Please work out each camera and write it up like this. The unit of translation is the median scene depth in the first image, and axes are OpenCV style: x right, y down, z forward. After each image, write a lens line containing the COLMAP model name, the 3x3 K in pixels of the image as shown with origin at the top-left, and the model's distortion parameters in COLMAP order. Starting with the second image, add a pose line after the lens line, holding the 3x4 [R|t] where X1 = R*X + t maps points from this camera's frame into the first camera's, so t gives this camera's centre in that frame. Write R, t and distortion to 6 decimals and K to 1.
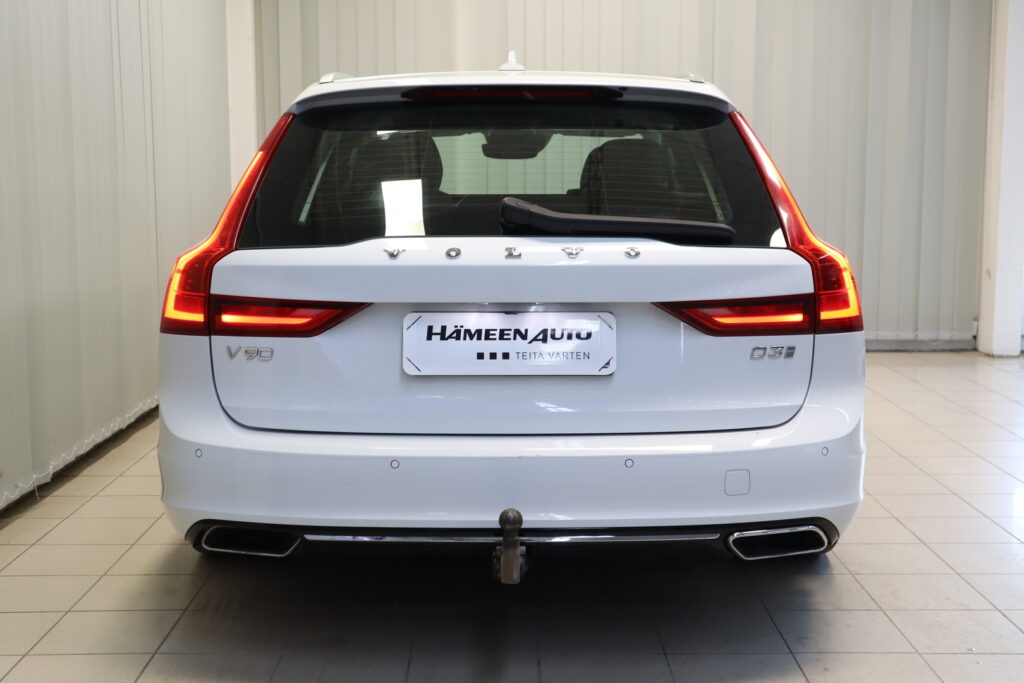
lens RADIAL K [[1341.3, 0, 512.0], [0, 1341.3, 341.5], [0, 0, 1]] dist [-0.008519, 0.044708]
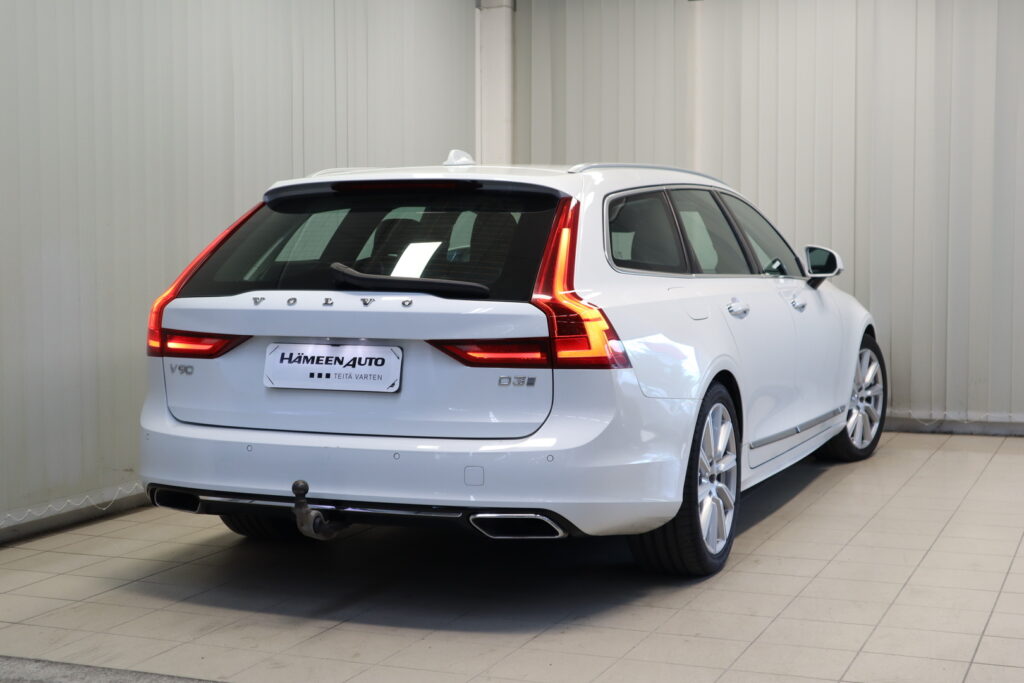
lens RADIAL K [[1593.1, 0, 512.0], [0, 1593.1, 341.5], [0, 0, 1]] dist [-0.015890, 0.033210]
pose [[0.927341, 0.025727, -0.373332, 0.788067], [-0.049696, 0.997264, -0.054719, 0.056215], [0.370903, 0.069296, 0.926083, -0.464592]]
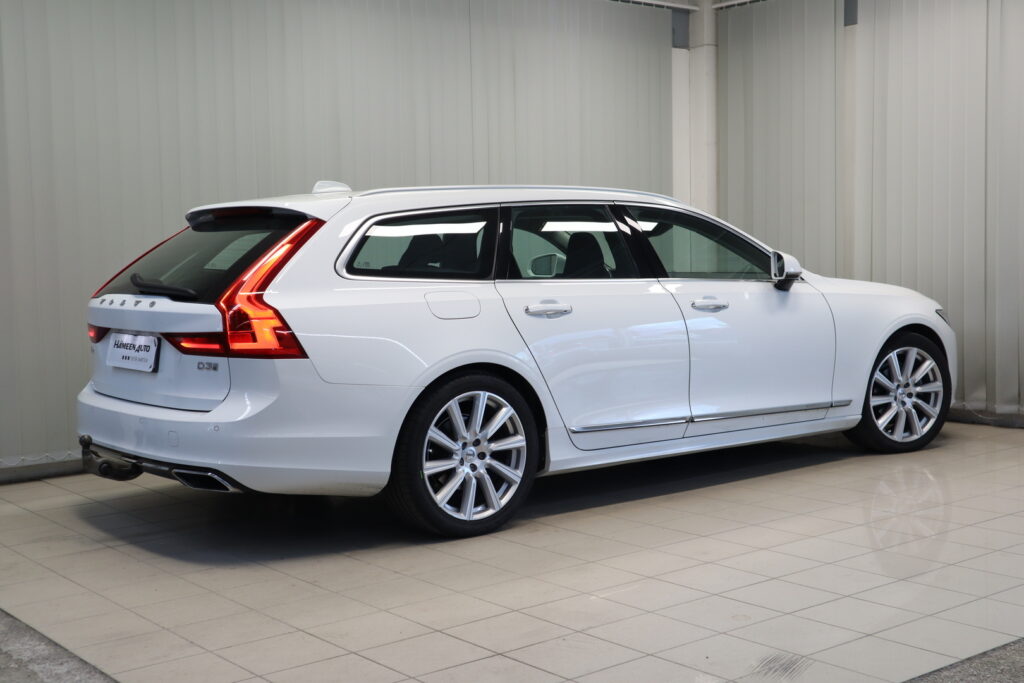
lens RADIAL K [[1297.2, 0, 512.0], [0, 1297.2, 341.5], [0, 0, 1]] dist [-0.000366, -0.006574]
pose [[0.624068, 0.046565, -0.779982, 1.719905], [-0.084872, 0.996356, -0.008425, -0.042037], [0.776747, 0.071456, 0.625746, 0.285956]]
